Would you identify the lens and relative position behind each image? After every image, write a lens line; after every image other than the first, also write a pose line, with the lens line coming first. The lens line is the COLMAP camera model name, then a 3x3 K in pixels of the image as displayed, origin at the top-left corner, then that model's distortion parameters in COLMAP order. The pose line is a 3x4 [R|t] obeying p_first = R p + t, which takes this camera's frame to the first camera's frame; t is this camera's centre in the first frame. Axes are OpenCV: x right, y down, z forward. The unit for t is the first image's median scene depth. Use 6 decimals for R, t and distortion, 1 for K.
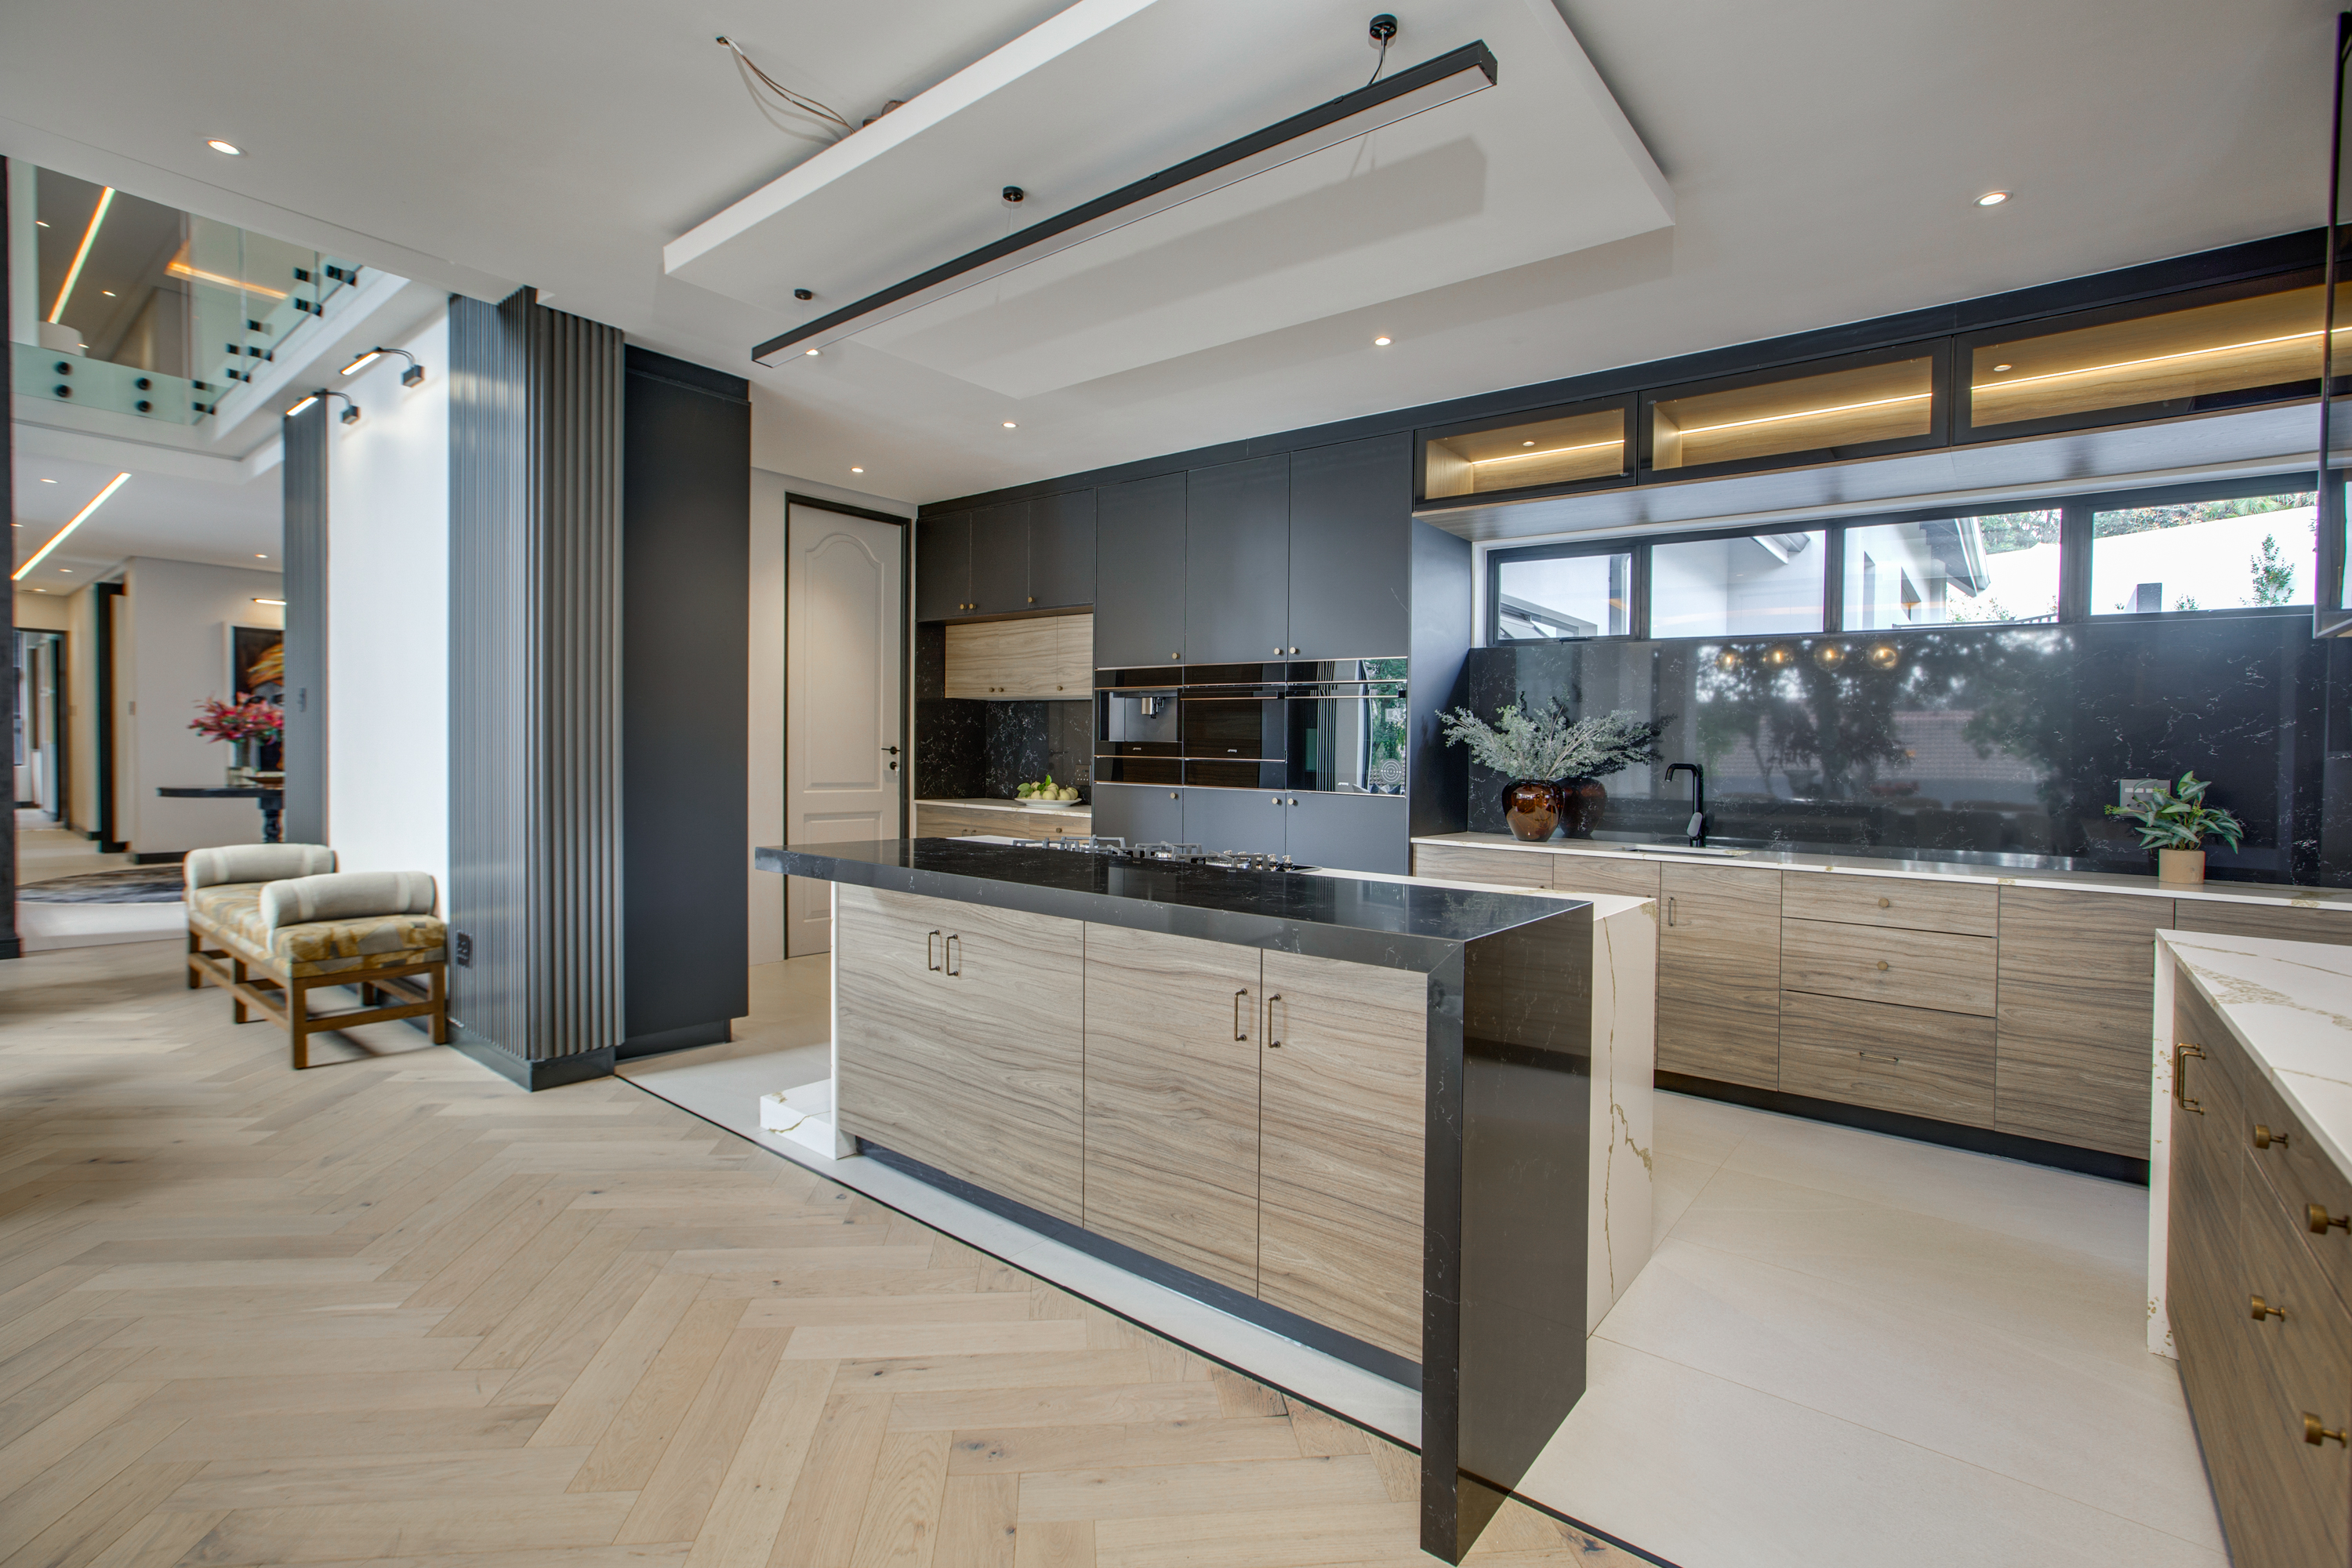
lens RADIAL K [[1064.3, 0, 1191.2], [0, 1064.3, 774.8], [0, 0, 1]] dist [-0.013065, 0.000329]
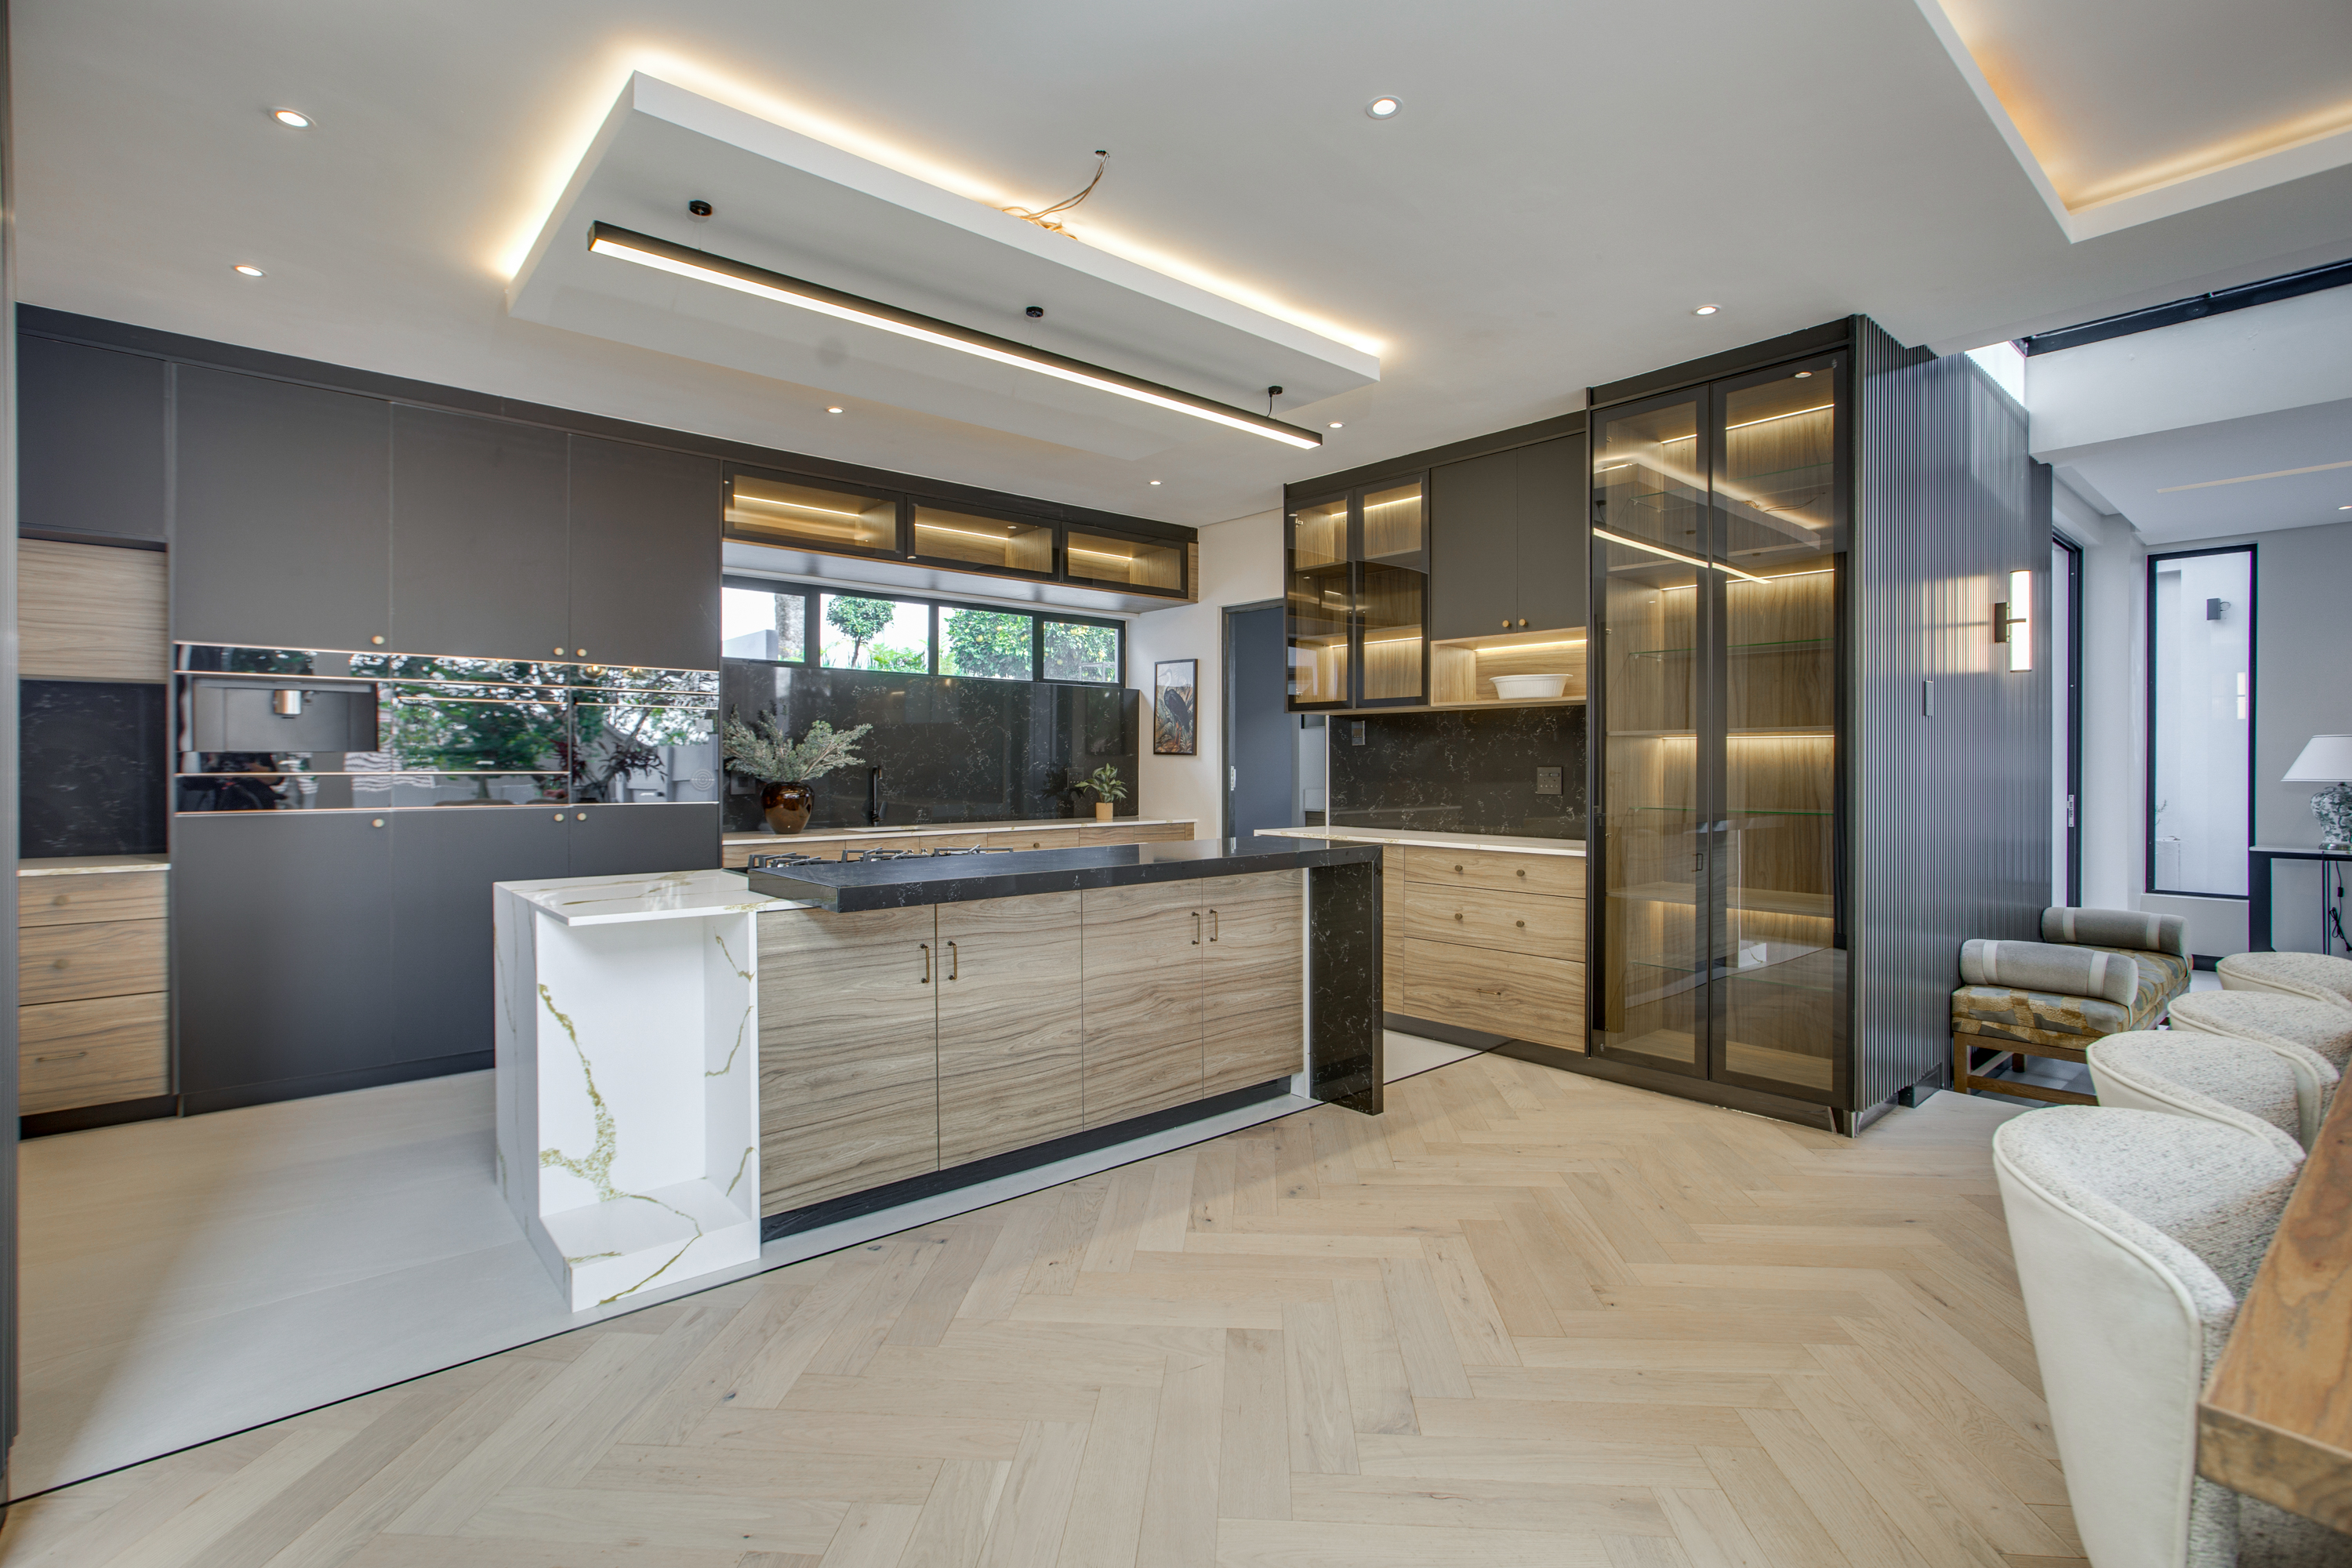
lens RADIAL K [[1064.3, 0, 1194.3], [0, 1064.3, 765.4], [0, 0, 1]] dist [-0.013065, 0.000329]
pose [[0.185995, -0.023698, 0.982265, -1.290783], [0.023705, 0.999526, 0.019626, -0.044270], [-0.982265, 0.019634, 0.186469, 0.585005]]
